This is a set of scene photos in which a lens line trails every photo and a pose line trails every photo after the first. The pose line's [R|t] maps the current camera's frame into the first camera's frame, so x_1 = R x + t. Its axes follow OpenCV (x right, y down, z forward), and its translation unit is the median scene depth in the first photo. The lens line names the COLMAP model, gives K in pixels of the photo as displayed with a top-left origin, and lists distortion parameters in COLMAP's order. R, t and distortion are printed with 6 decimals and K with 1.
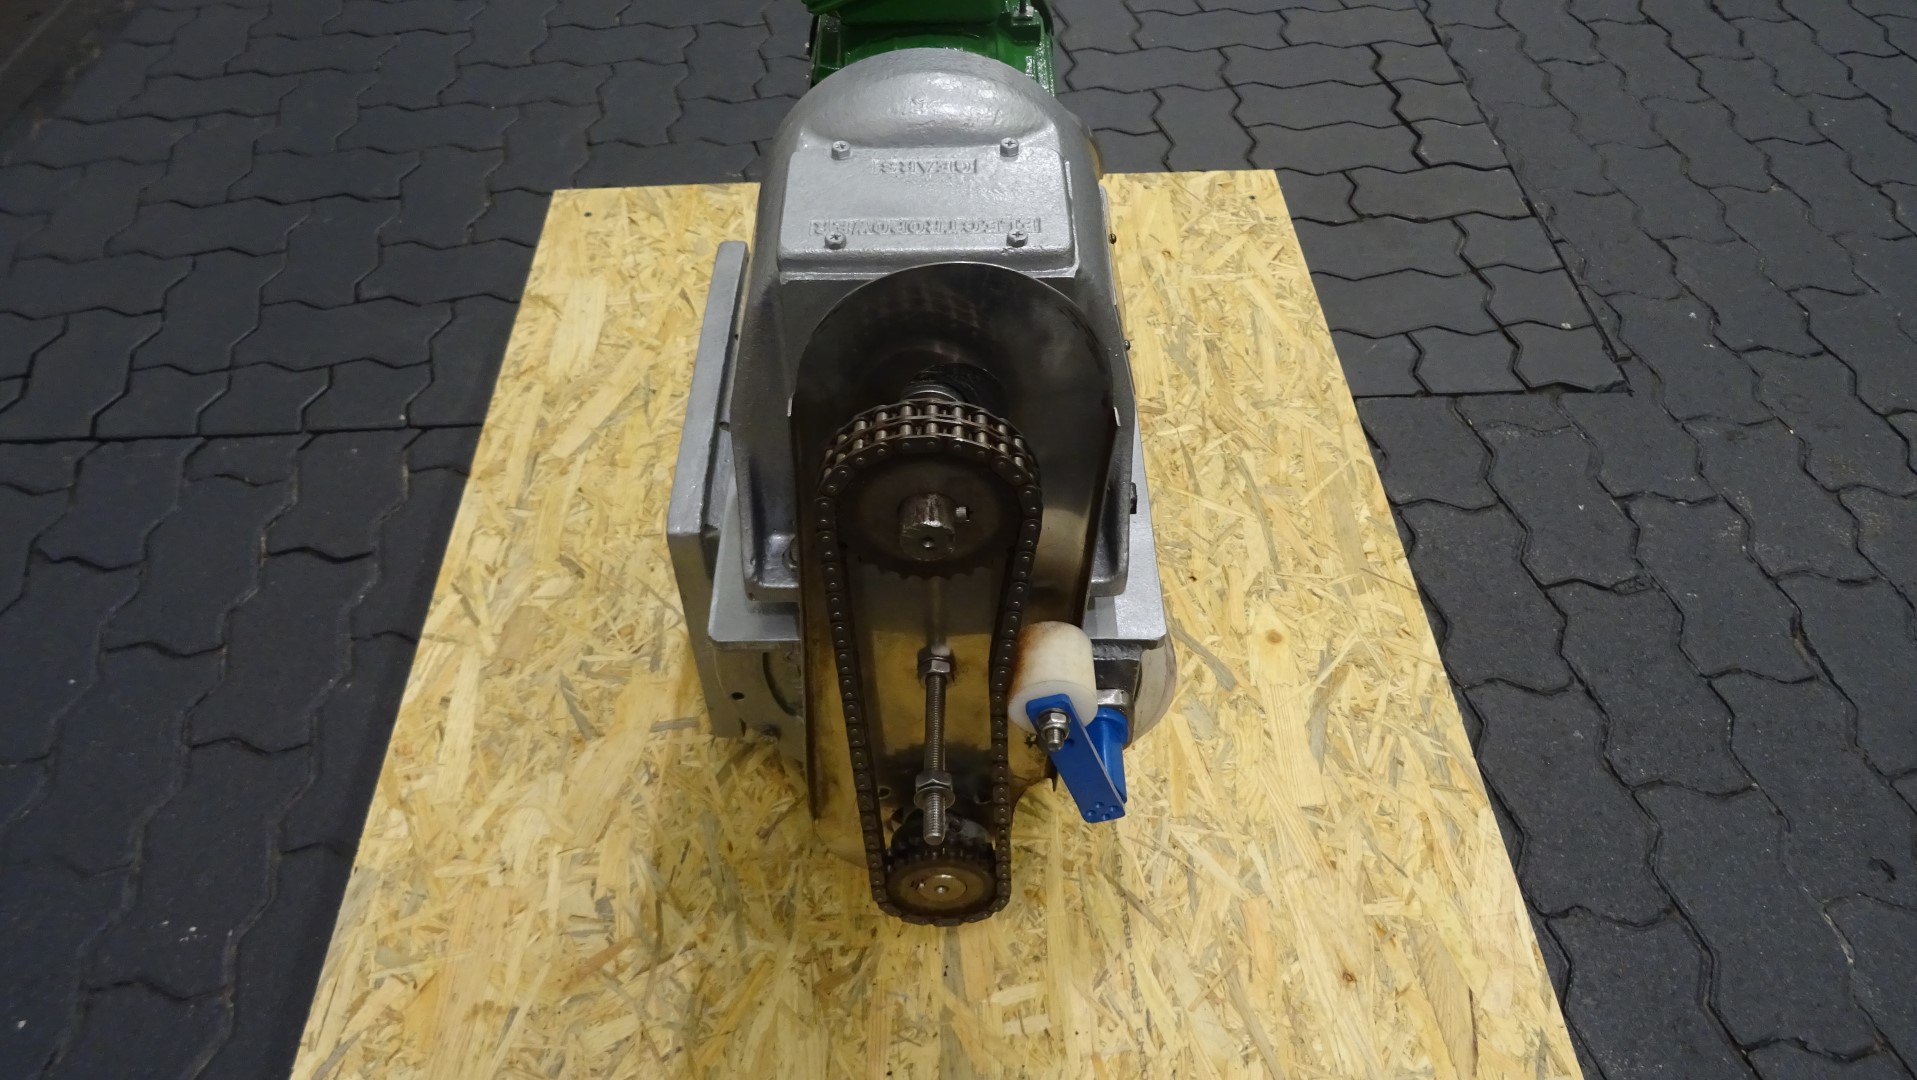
lens RADIAL K [[1371.1, 0, 967.2], [0, 1371.1, 539.2], [0, 0, 1]] dist [0.002920, -0.016281]
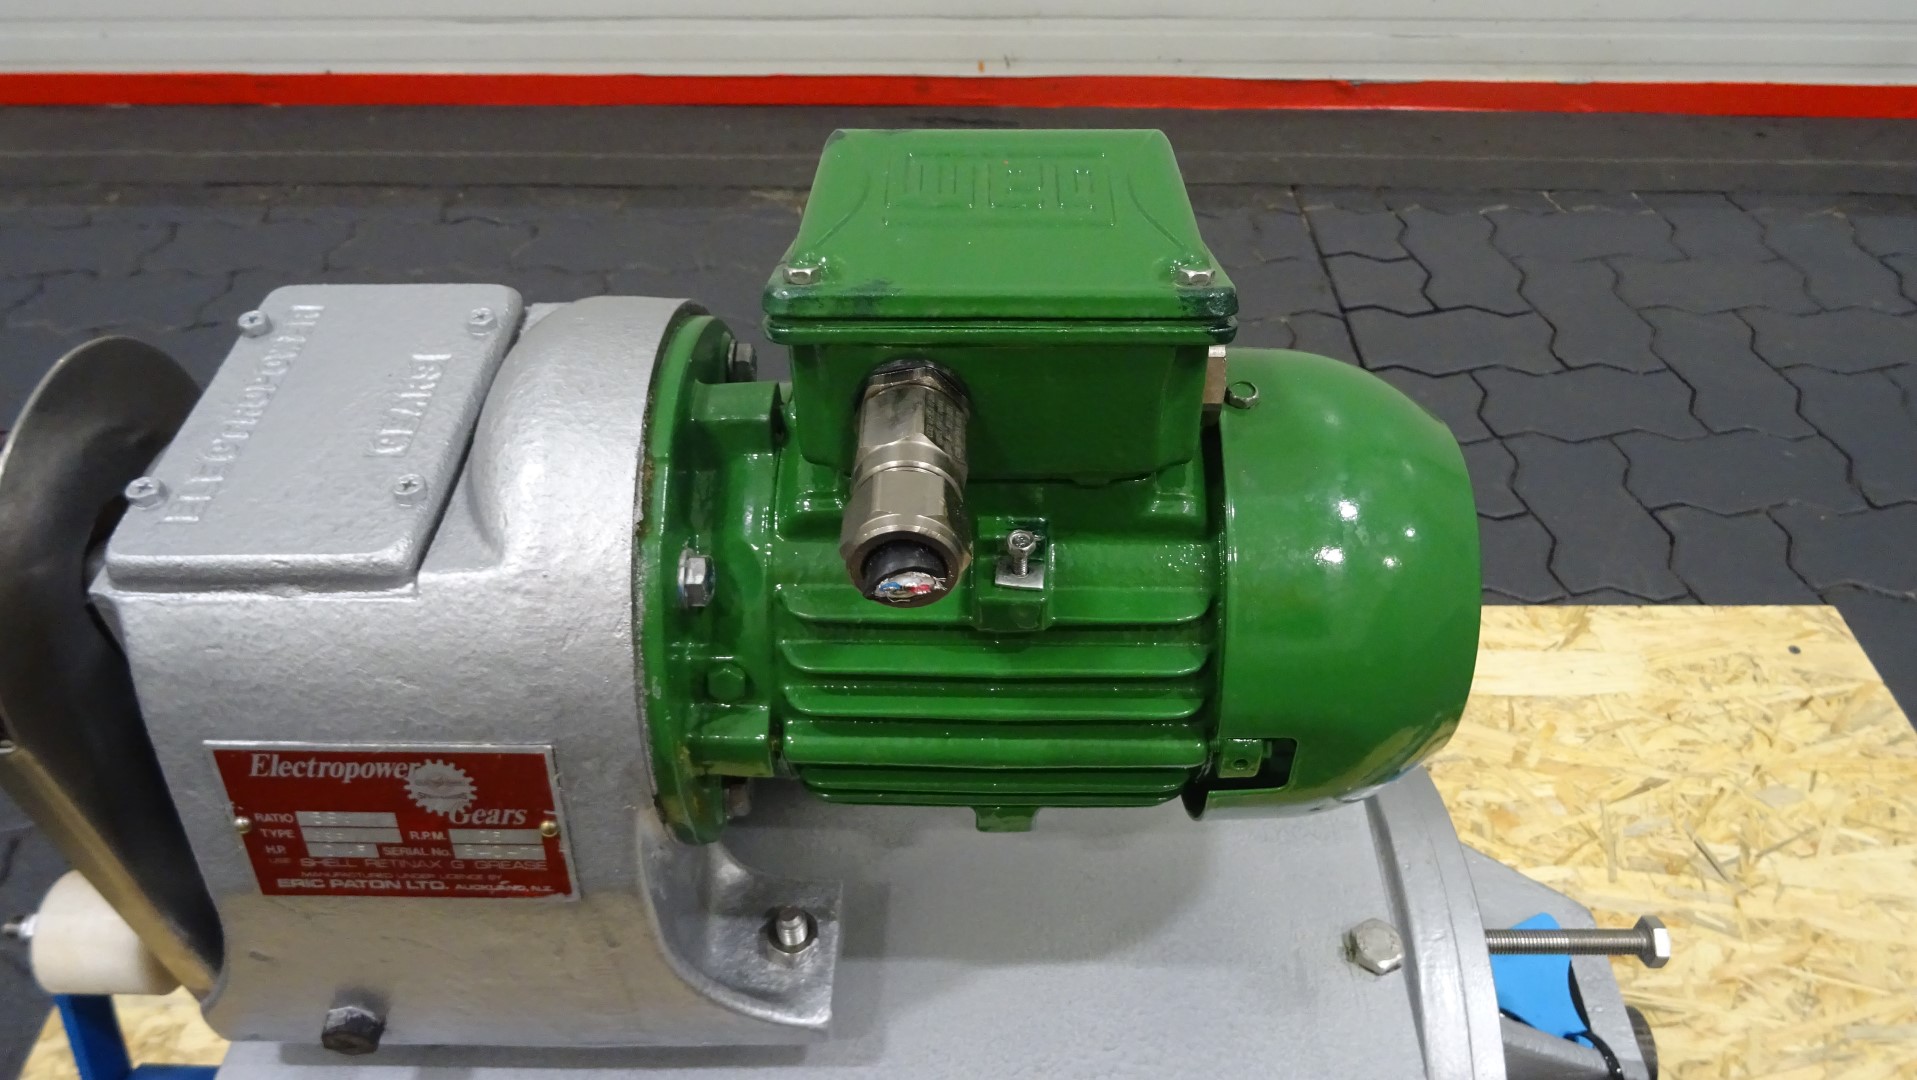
lens RADIAL K [[1371.1, 0, 956.9], [0, 1371.1, 534.1], [0, 0, 1]] dist [0.002920, -0.016281]
pose [[-0.032143, 0.698254, -0.715128, 0.258257], [-0.731456, 0.471165, 0.492925, -0.421473], [0.681130, 0.538929, 0.495598, 0.503809]]
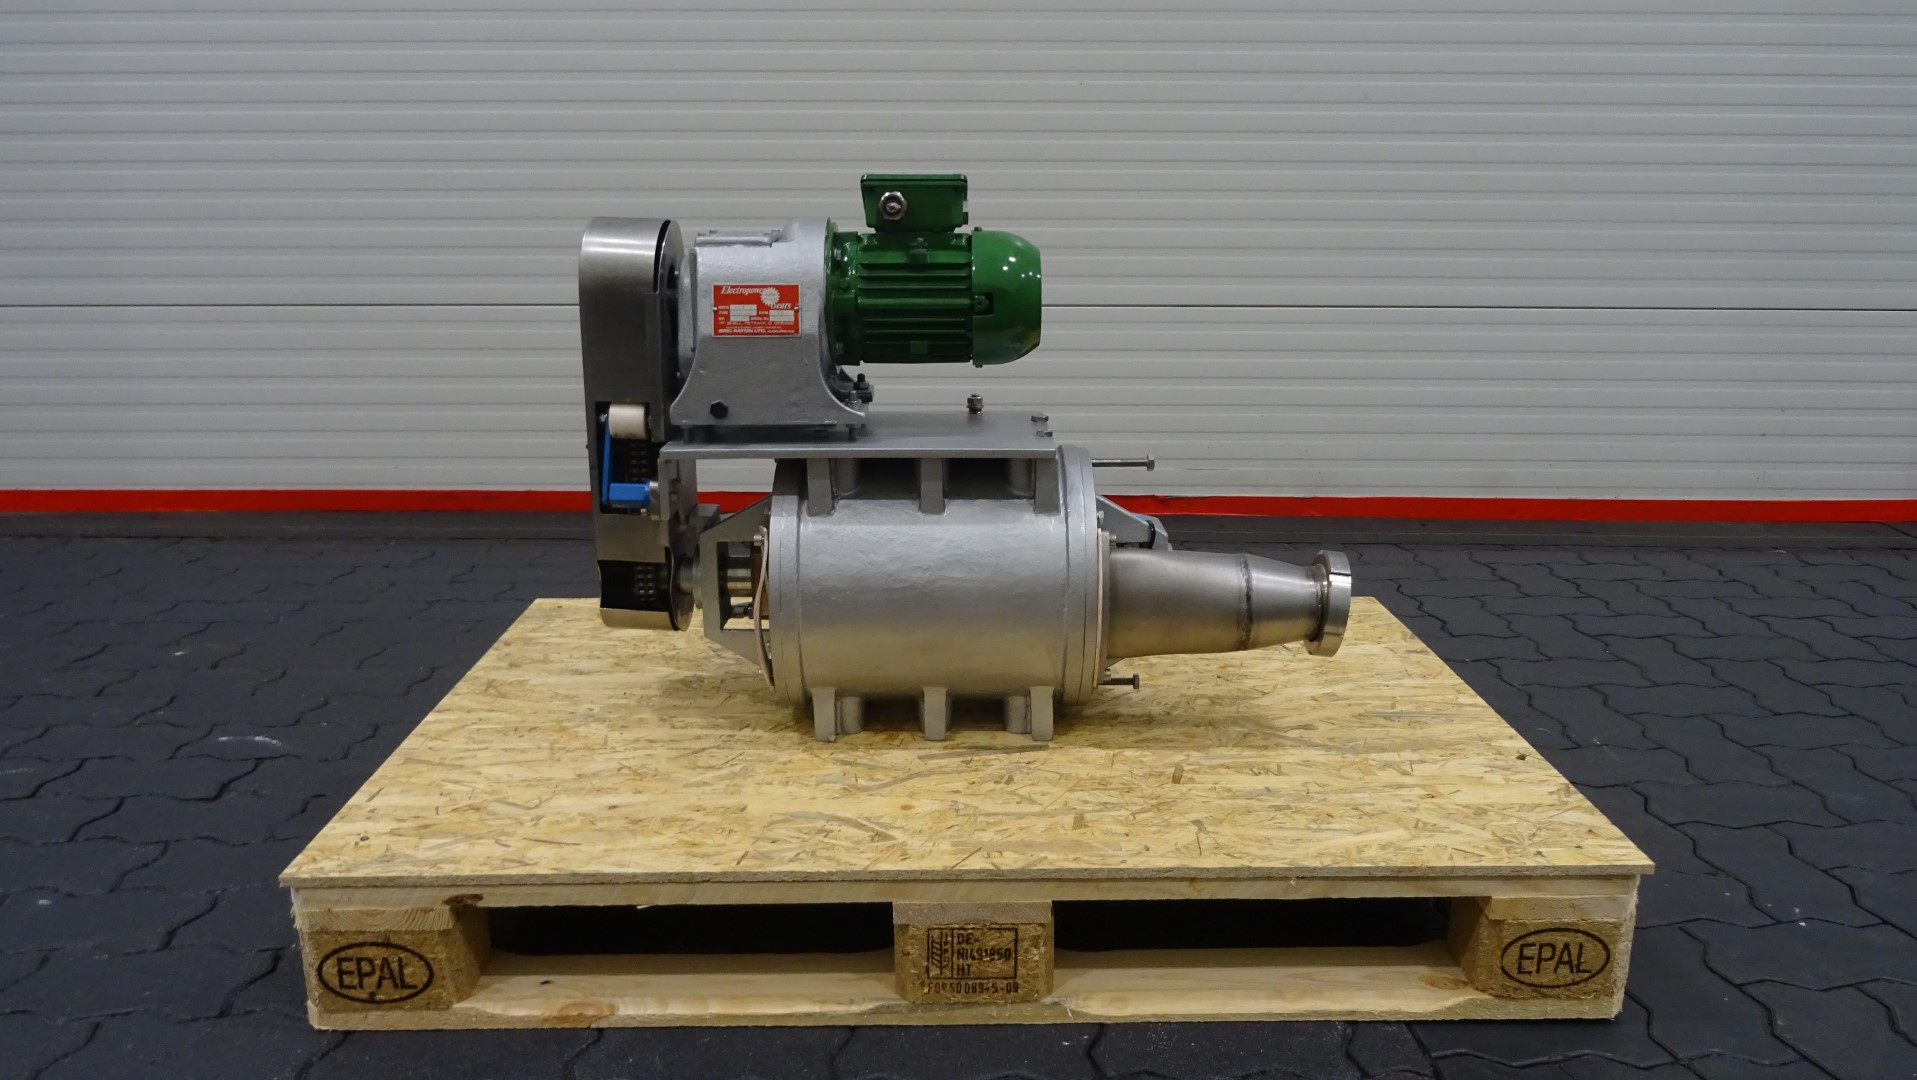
lens RADIAL K [[1371.1, 0, 970.5], [0, 1371.1, 546.7], [0, 0, 1]] dist [0.002920, -0.016281]
pose [[-0.009992, 0.267307, -0.963560, 1.390824], [-0.737057, 0.649228, 0.187750, -0.363574], [0.675757, 0.712074, 0.190533, 0.668910]]
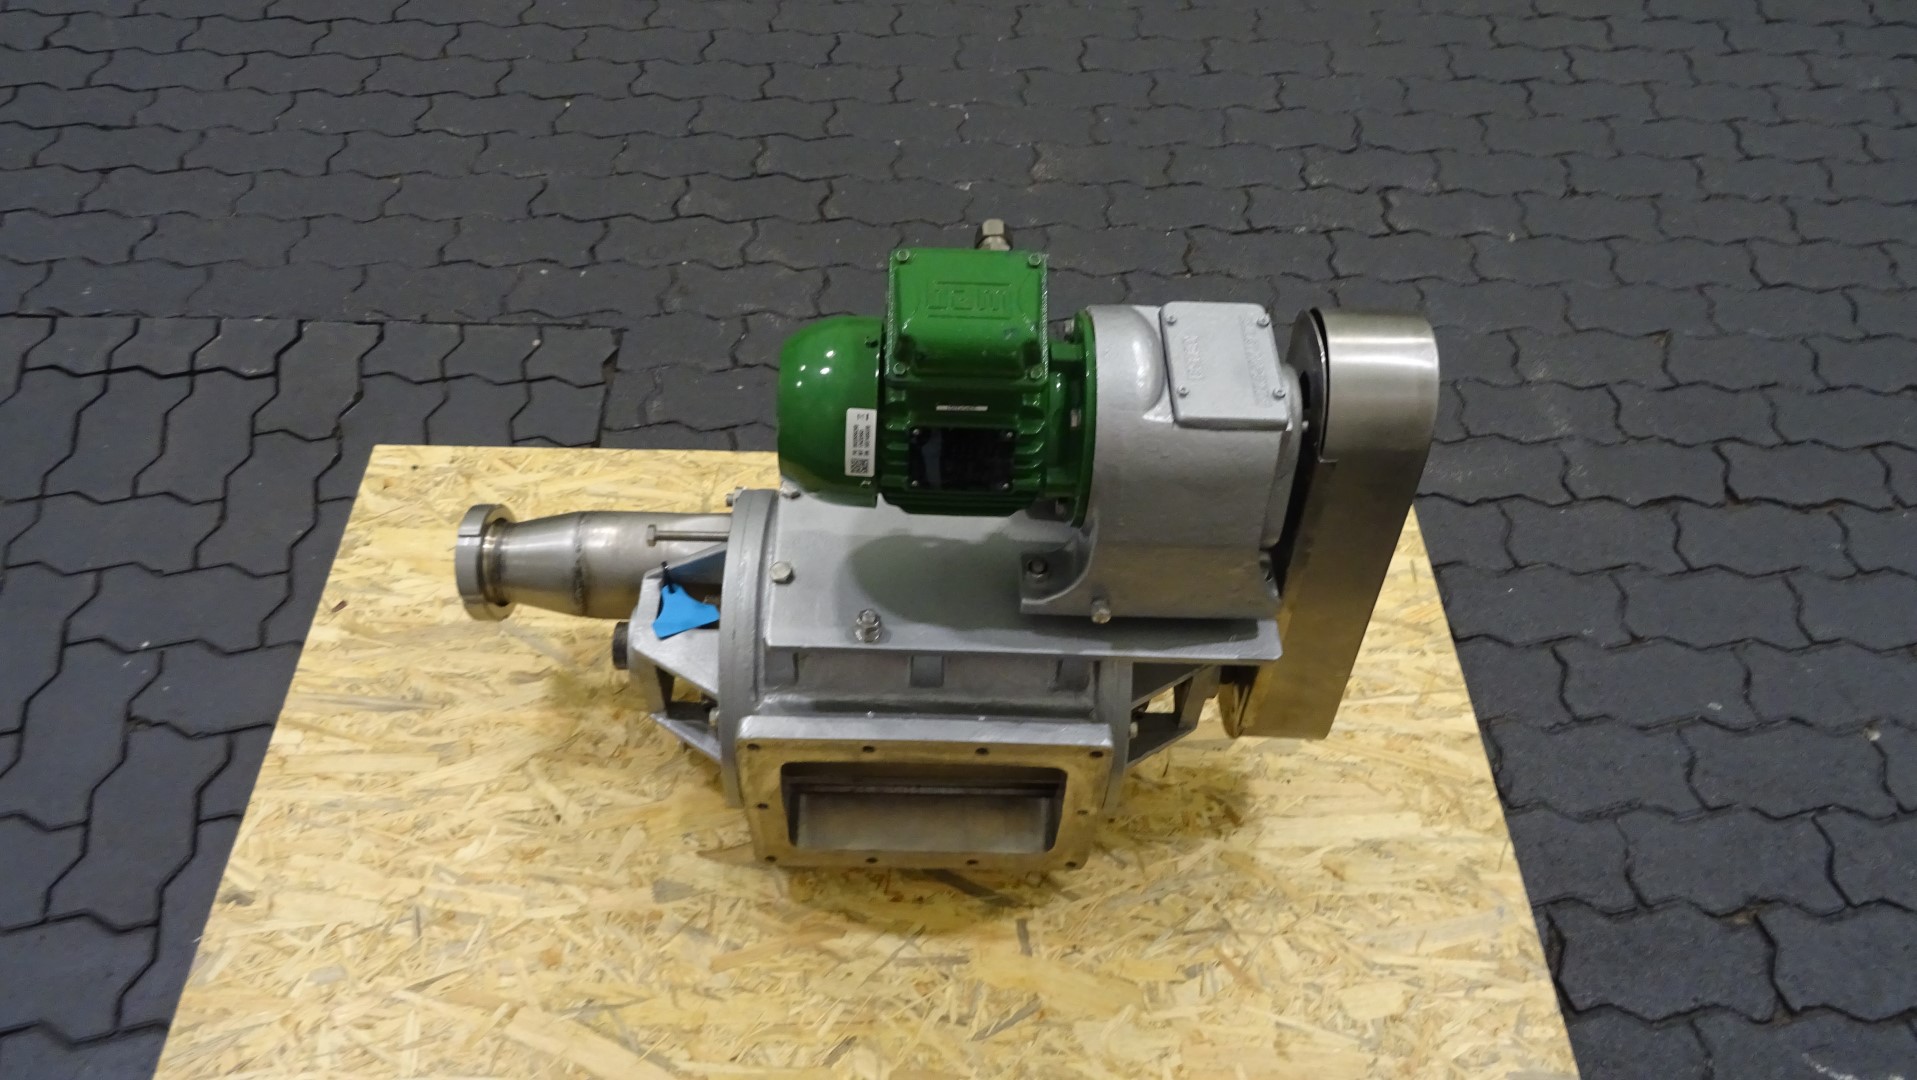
lens RADIAL K [[1371.1, 0, 956.9], [0, 1371.1, 526.8], [0, 0, 1]] dist [0.002920, -0.016281]
pose [[0.025162, -0.764450, 0.644192, -0.708622], [0.706344, 0.469599, 0.529675, -0.707851], [-0.707422, 0.441693, 0.551780, 0.215281]]
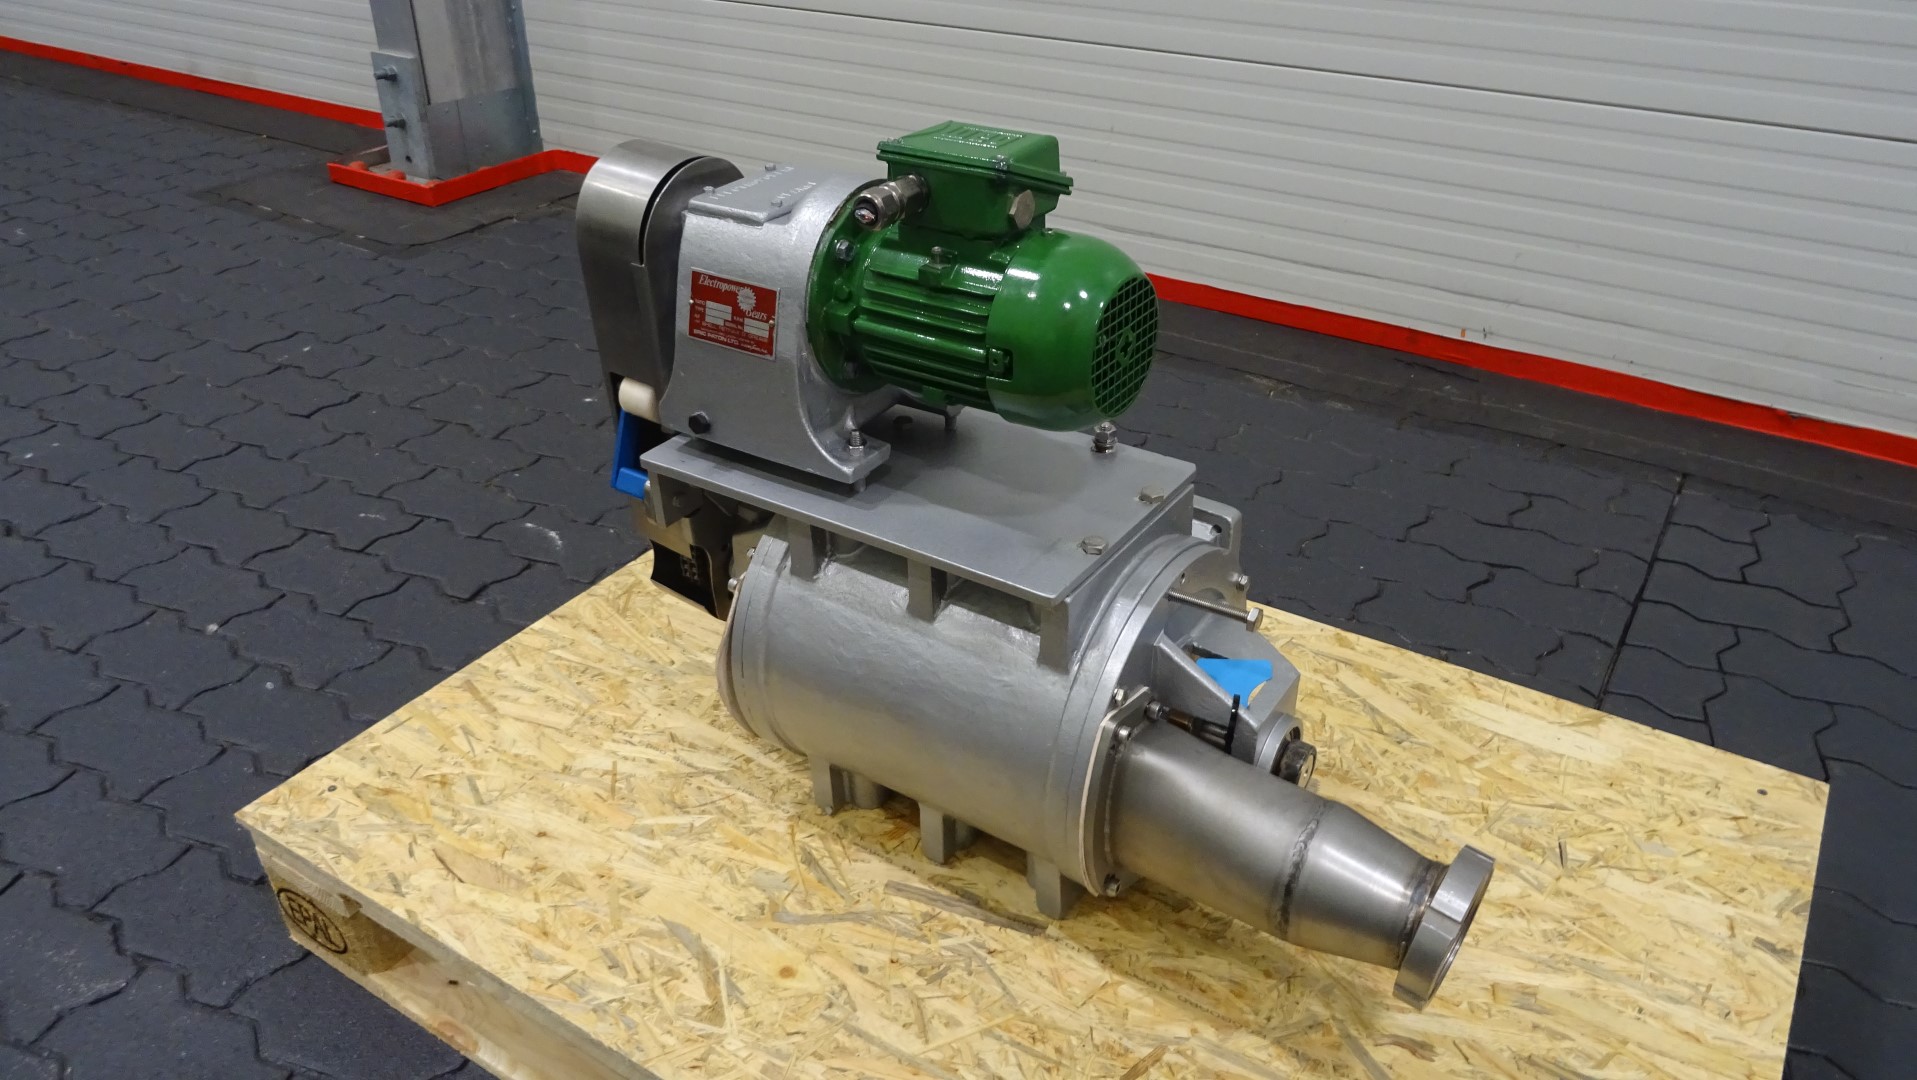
lens RADIAL K [[1371.1, 0, 965.7], [0, 1371.1, 547.3], [0, 0, 1]] dist [0.002920, -0.016281]
pose [[-0.574142, 0.437905, -0.691809, 0.730353], [-0.589073, 0.365904, 0.720491, -0.865915], [0.568642, 0.821190, 0.047877, 0.806744]]
